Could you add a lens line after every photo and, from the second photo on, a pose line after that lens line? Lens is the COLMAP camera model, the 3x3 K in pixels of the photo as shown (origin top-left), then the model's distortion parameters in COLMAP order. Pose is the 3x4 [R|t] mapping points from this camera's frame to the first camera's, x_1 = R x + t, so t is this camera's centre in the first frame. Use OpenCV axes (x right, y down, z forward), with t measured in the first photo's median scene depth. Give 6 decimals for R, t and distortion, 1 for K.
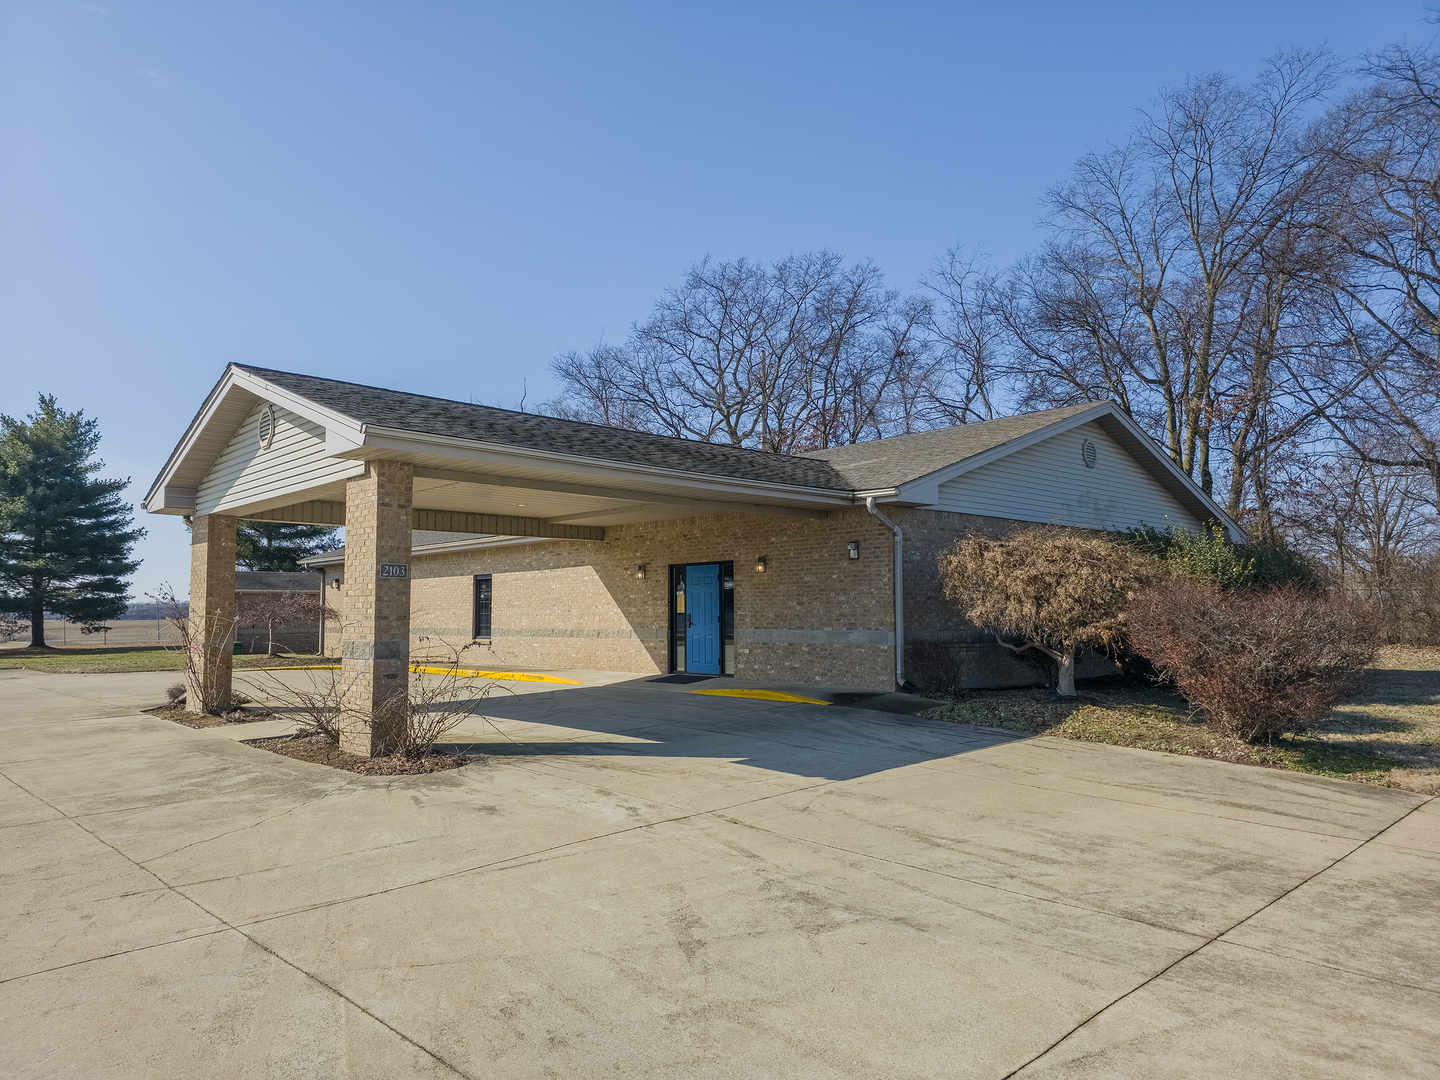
lens RADIAL K [[975.7, 0, 718.6], [0, 975.7, 547.8], [0, 0, 1]] dist [0.075616, -0.069965]
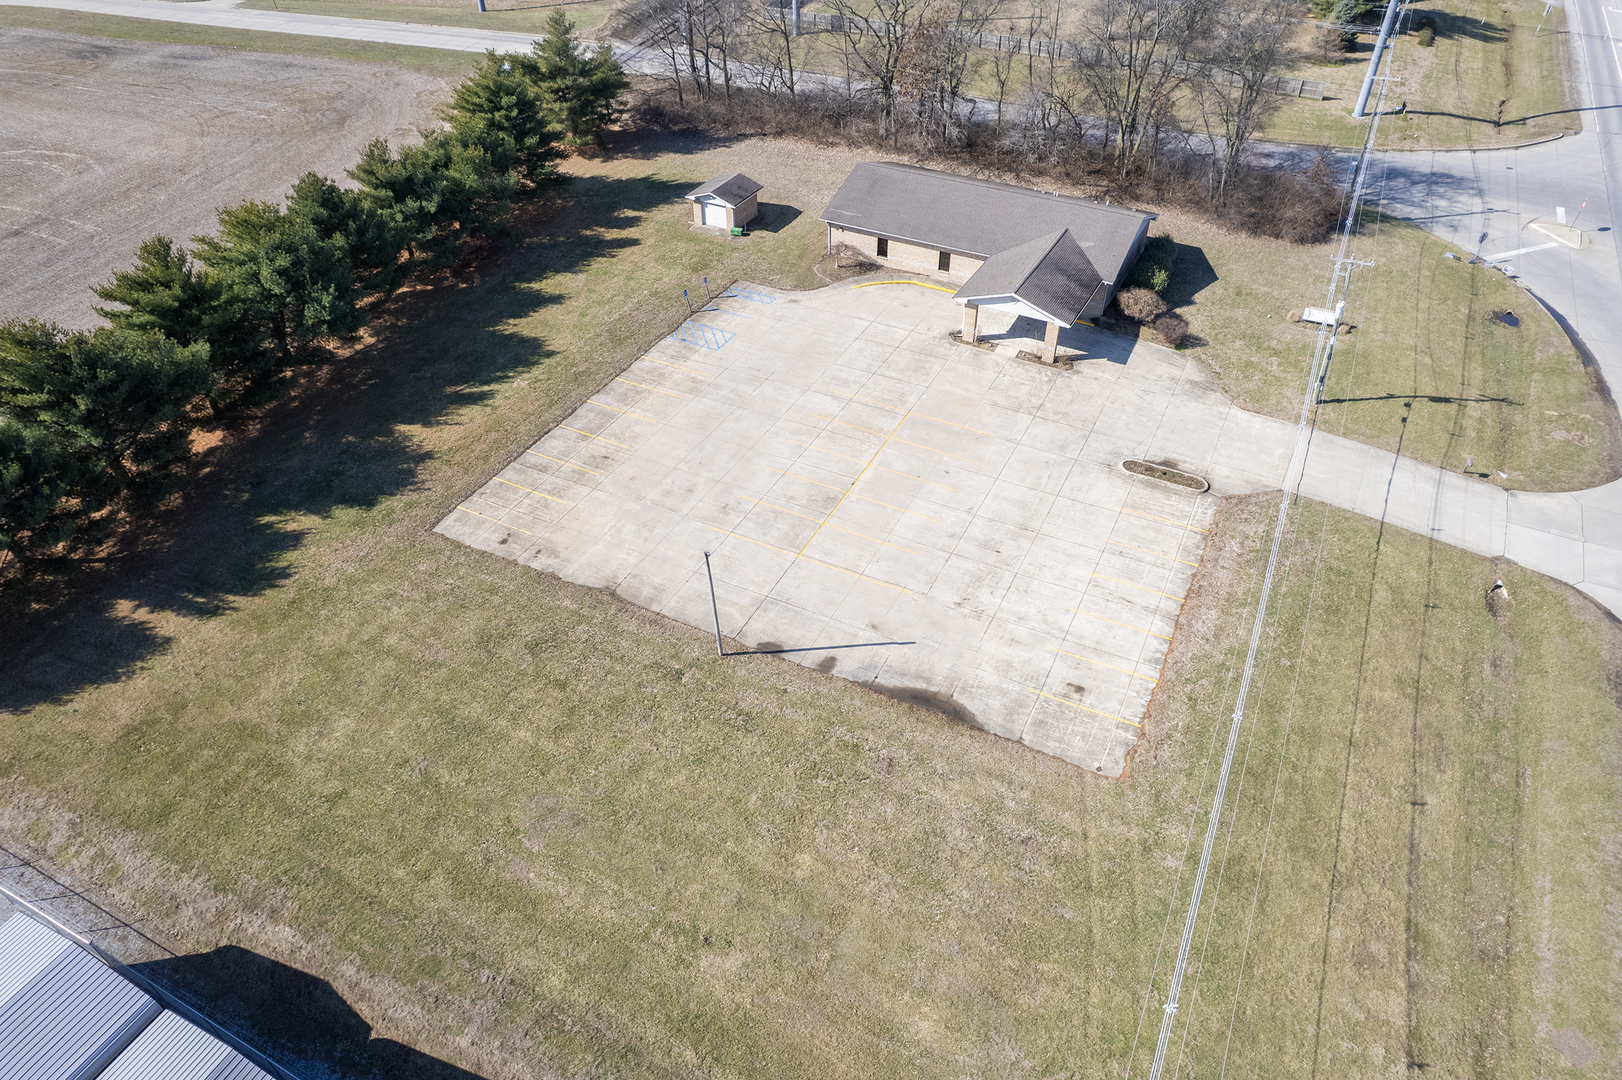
lens RADIAL K [[1037.4, 0, 811.0], [0, 1037.4, 540.0], [0, 0, 1]] dist [-0.069038, 0.059062]
pose [[0.945758, -0.209142, 0.248600, -1.309552], [-0.025829, 0.714395, 0.699266, -1.267475], [-0.323844, -0.667757, 0.670243, -1.316579]]
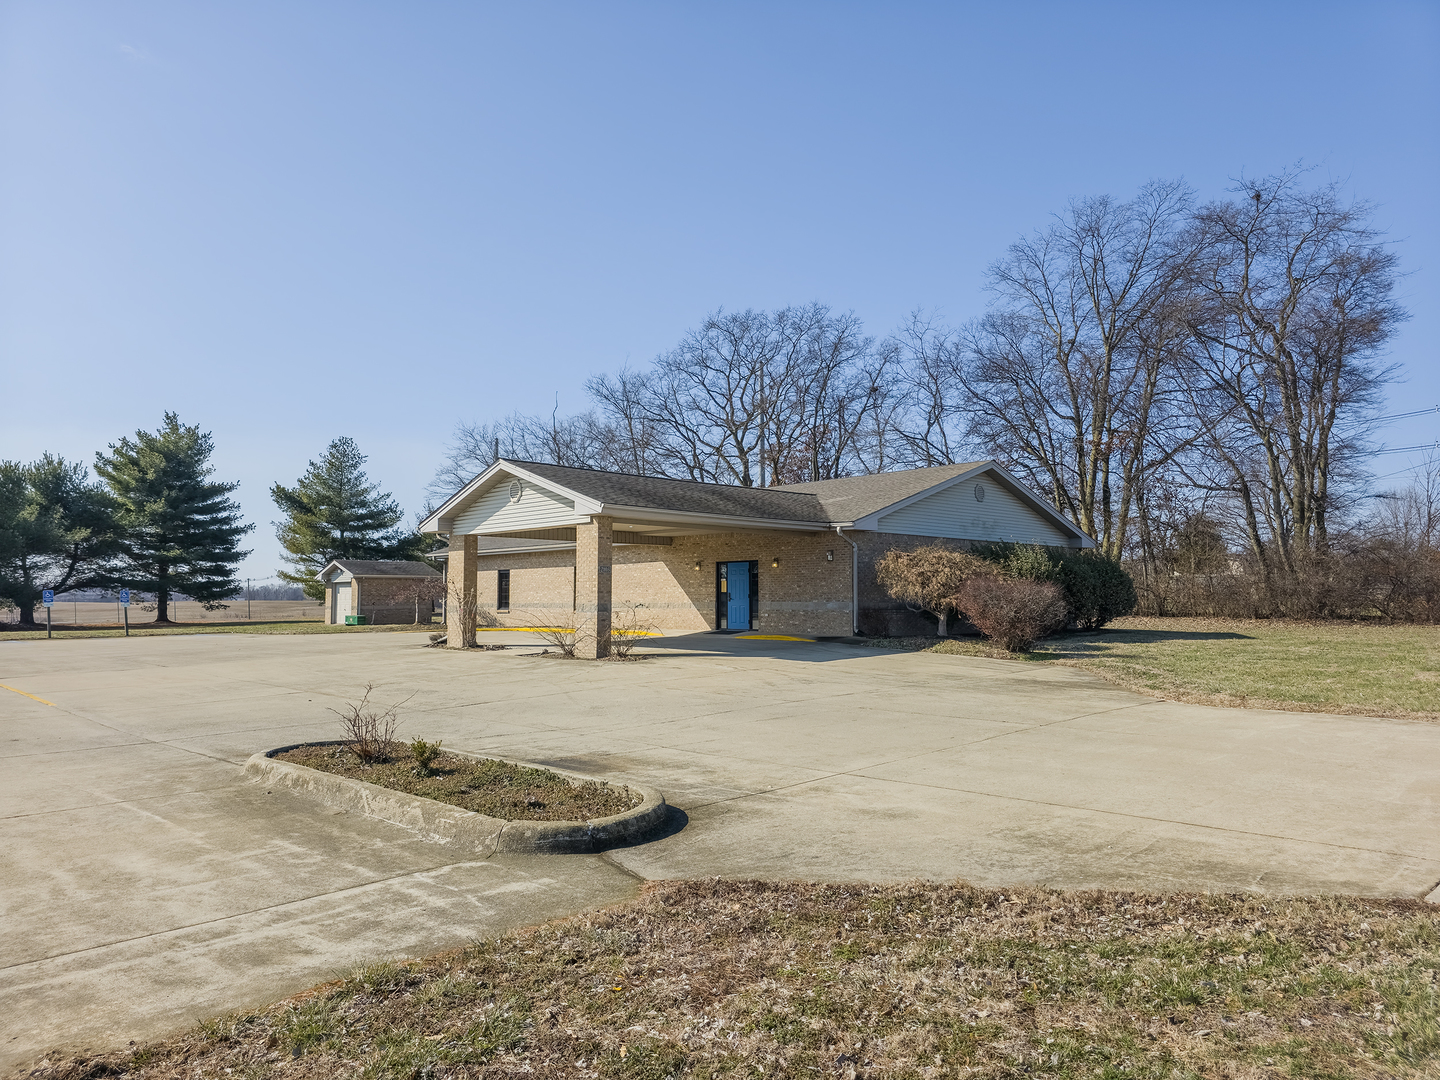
lens RADIAL K [[981.4, 0, 729.0], [0, 981.4, 538.4], [0, 0, 1]] dist [0.076757, -0.001643]
pose [[0.999790, 0.004098, 0.020077, -0.039039], [-0.004231, 0.999969, 0.006625, -0.020003], [-0.020050, -0.006709, 0.999776, -0.378603]]
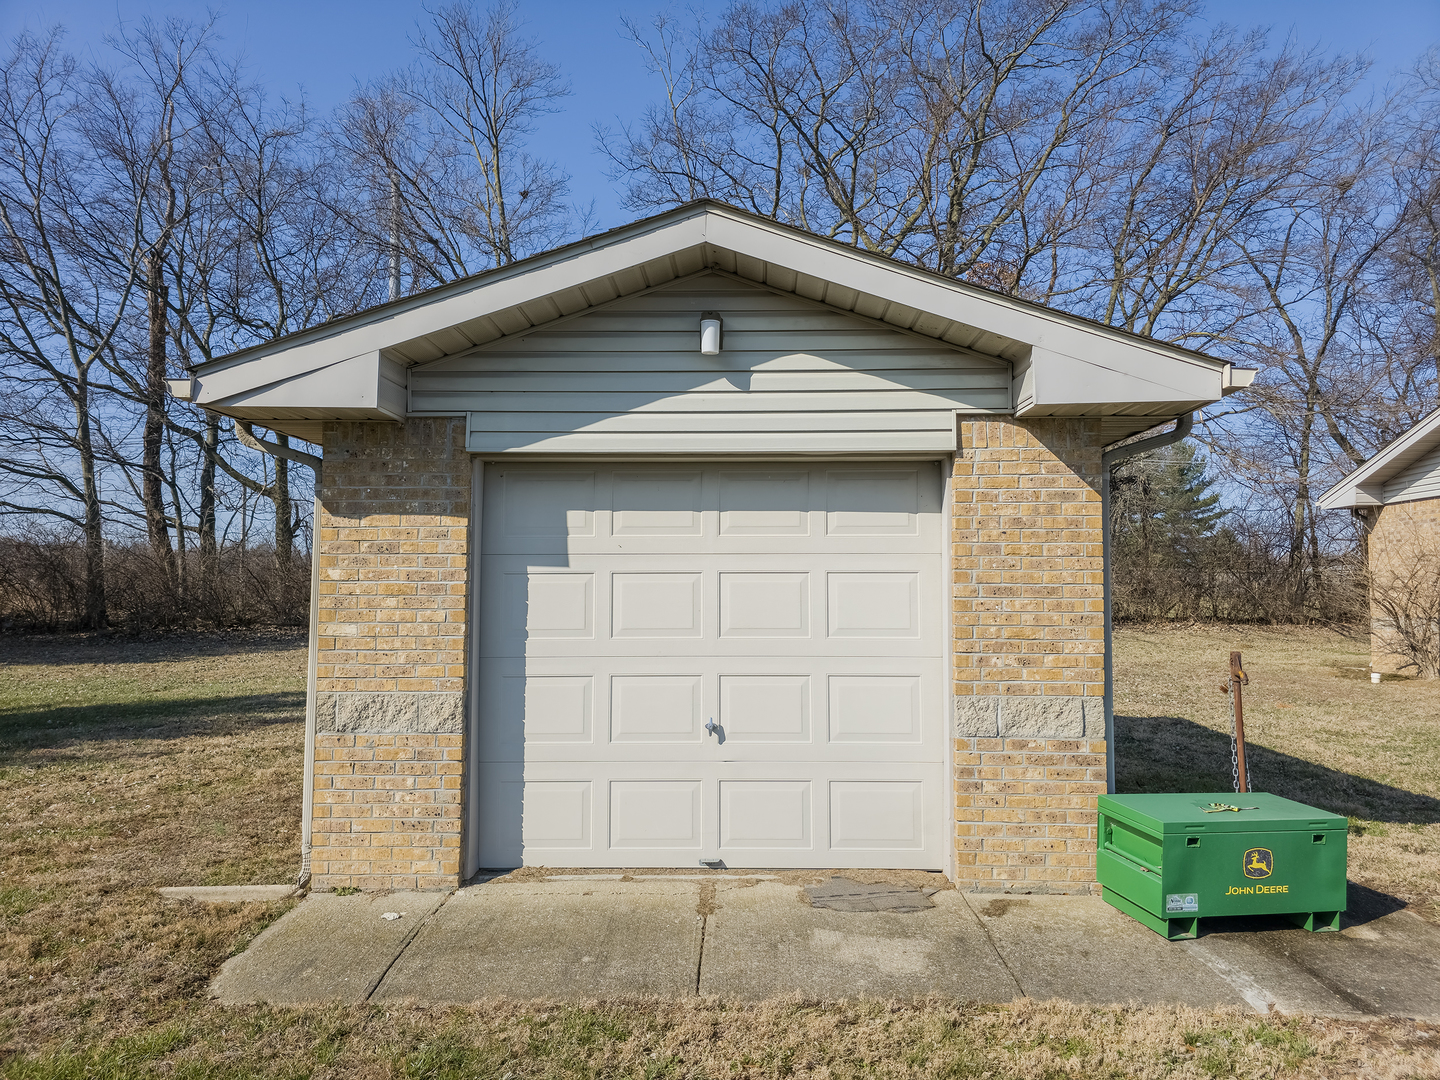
lens RADIAL K [[975.7, 0, 718.6], [0, 975.7, 547.8], [0, 0, 1]] dist [0.075616, -0.069965]
pose [[0.703922, 0.039618, 0.709172, -0.776419], [-0.055428, 0.998462, -0.000762, 0.083144], [-0.708112, -0.038772, 0.705035, 1.187832]]
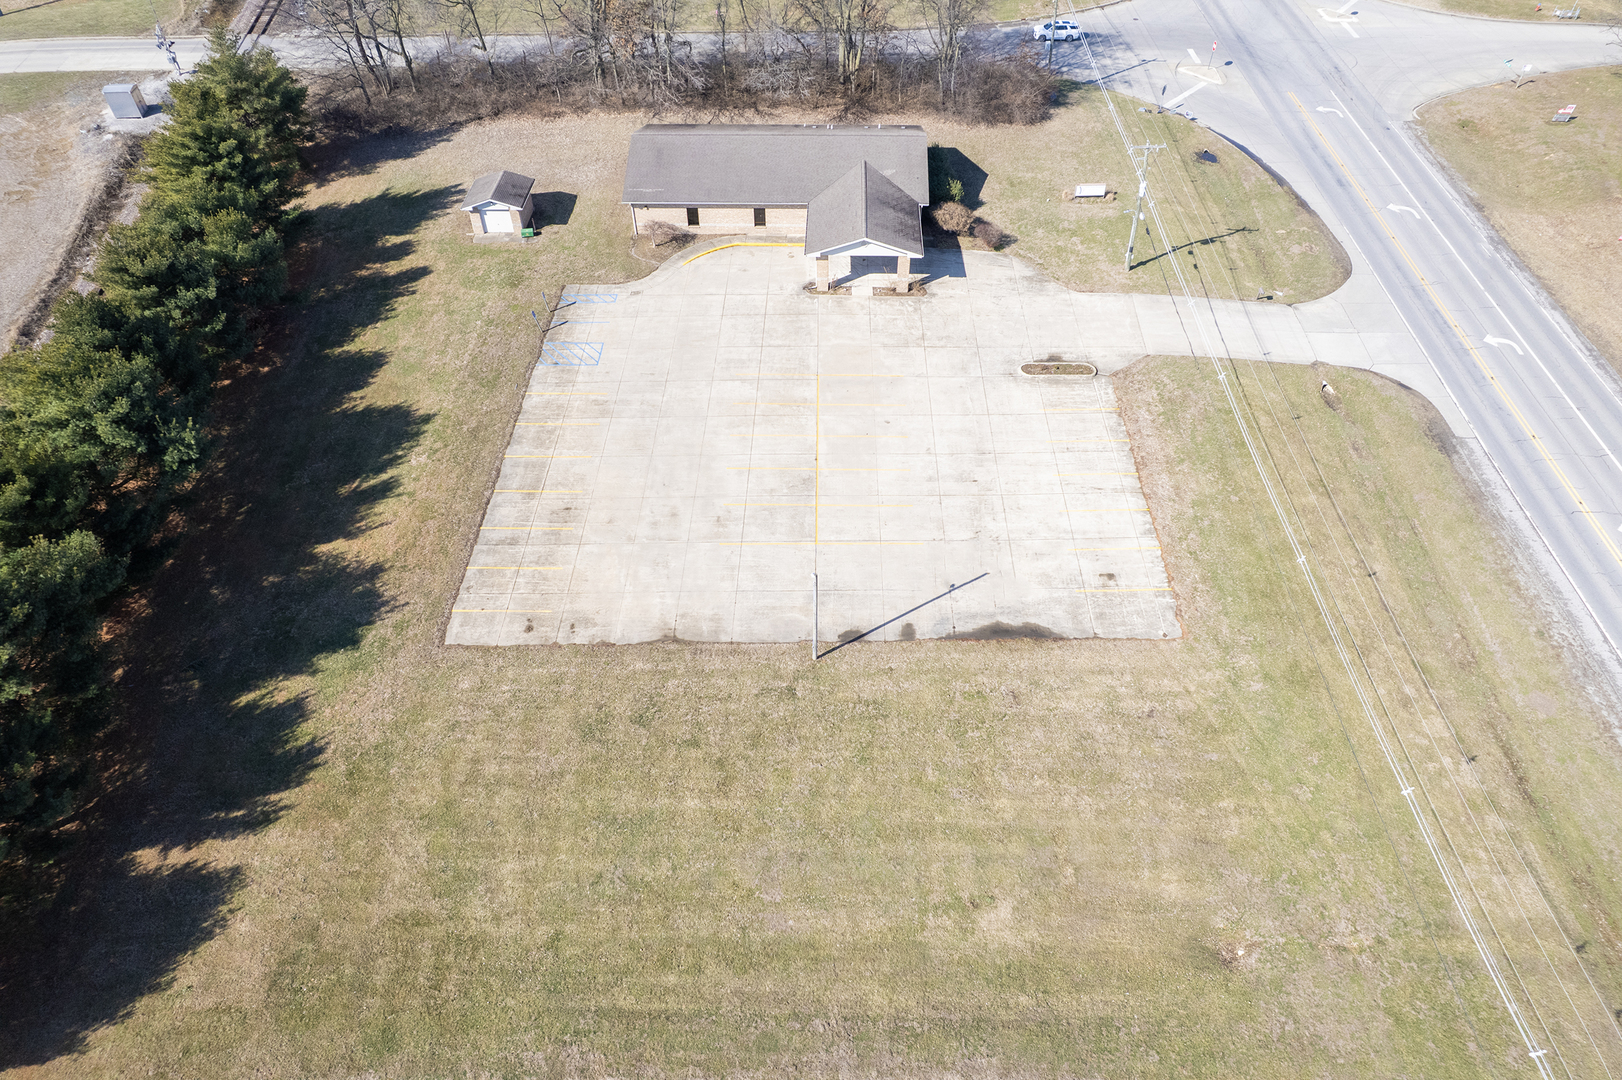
lens RADIAL K [[1037.4, 0, 811.0], [0, 1037.4, 540.0], [0, 0, 1]] dist [-0.069038, 0.059062]
pose [[0.701758, -0.512940, 0.494398, -1.841503], [-0.049186, 0.657434, 0.751906, -1.411948], [-0.710716, -0.551973, 0.436129, -0.917849]]
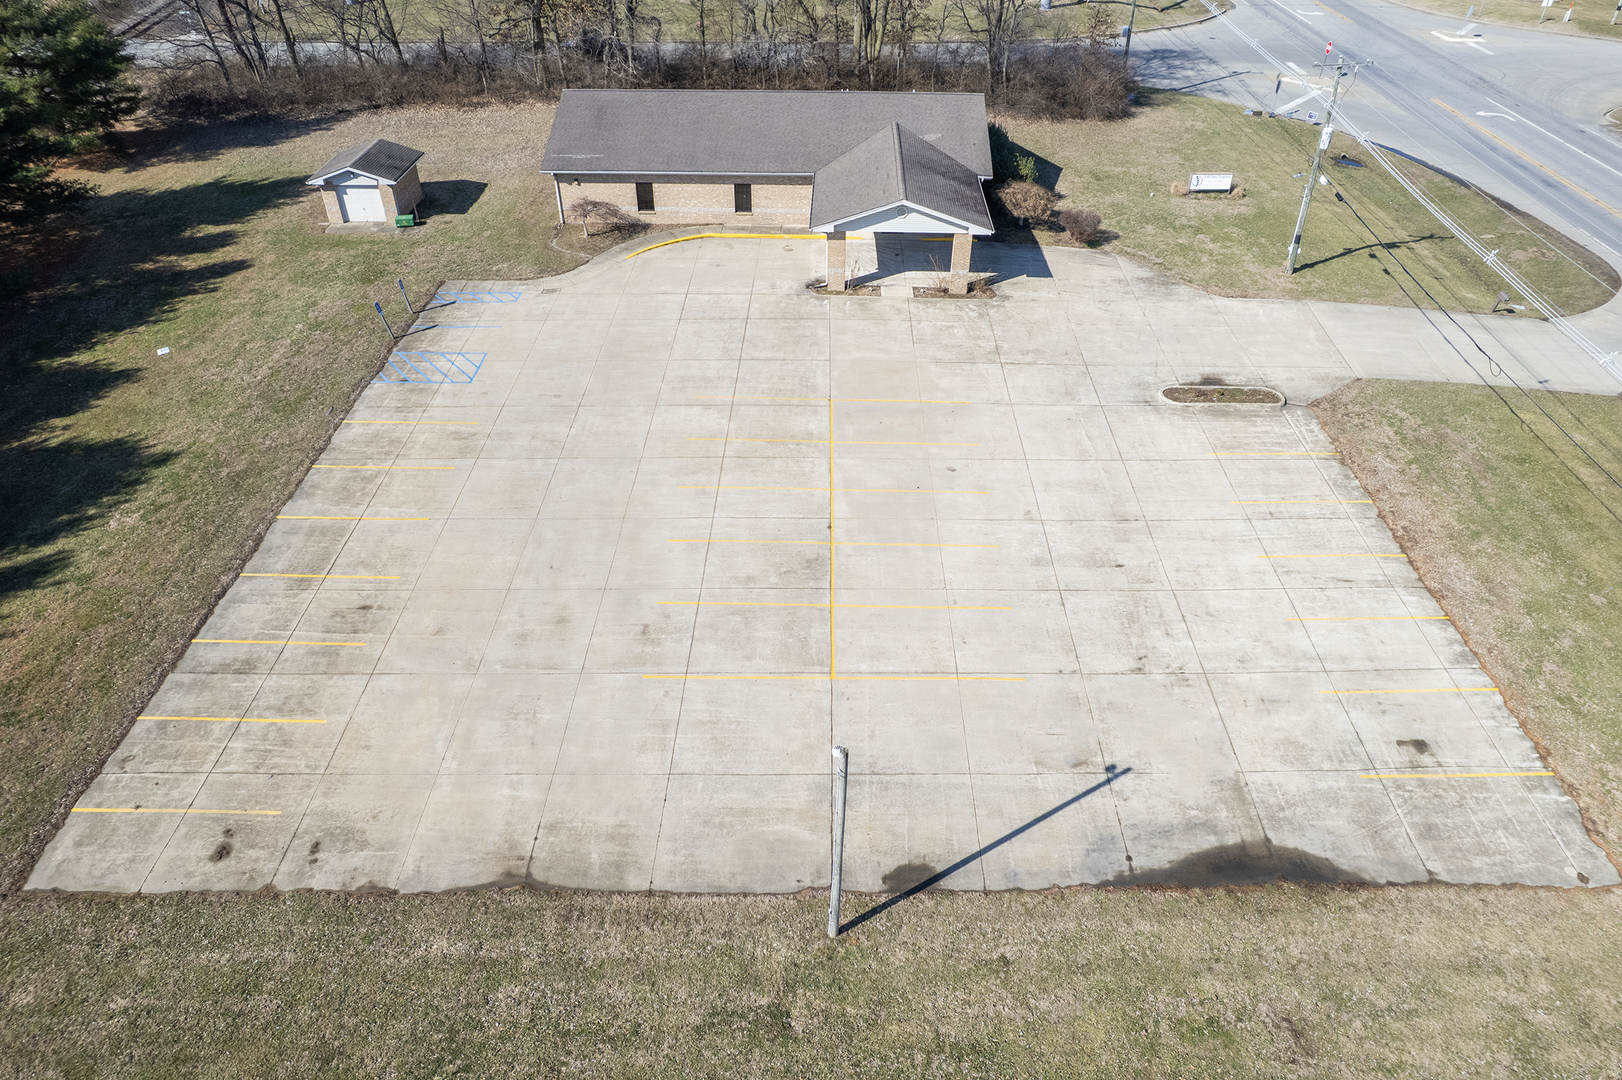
lens RADIAL K [[1031.9, 0, 811.3], [0, 1031.9, 552.6], [0, 0, 1]] dist [-0.086044, 0.077710]
pose [[0.702292, -0.439950, 0.559670, -1.388208], [-0.060052, 0.746761, 0.662376, -0.685184], [-0.709352, -0.498790, 0.498024, -0.495873]]
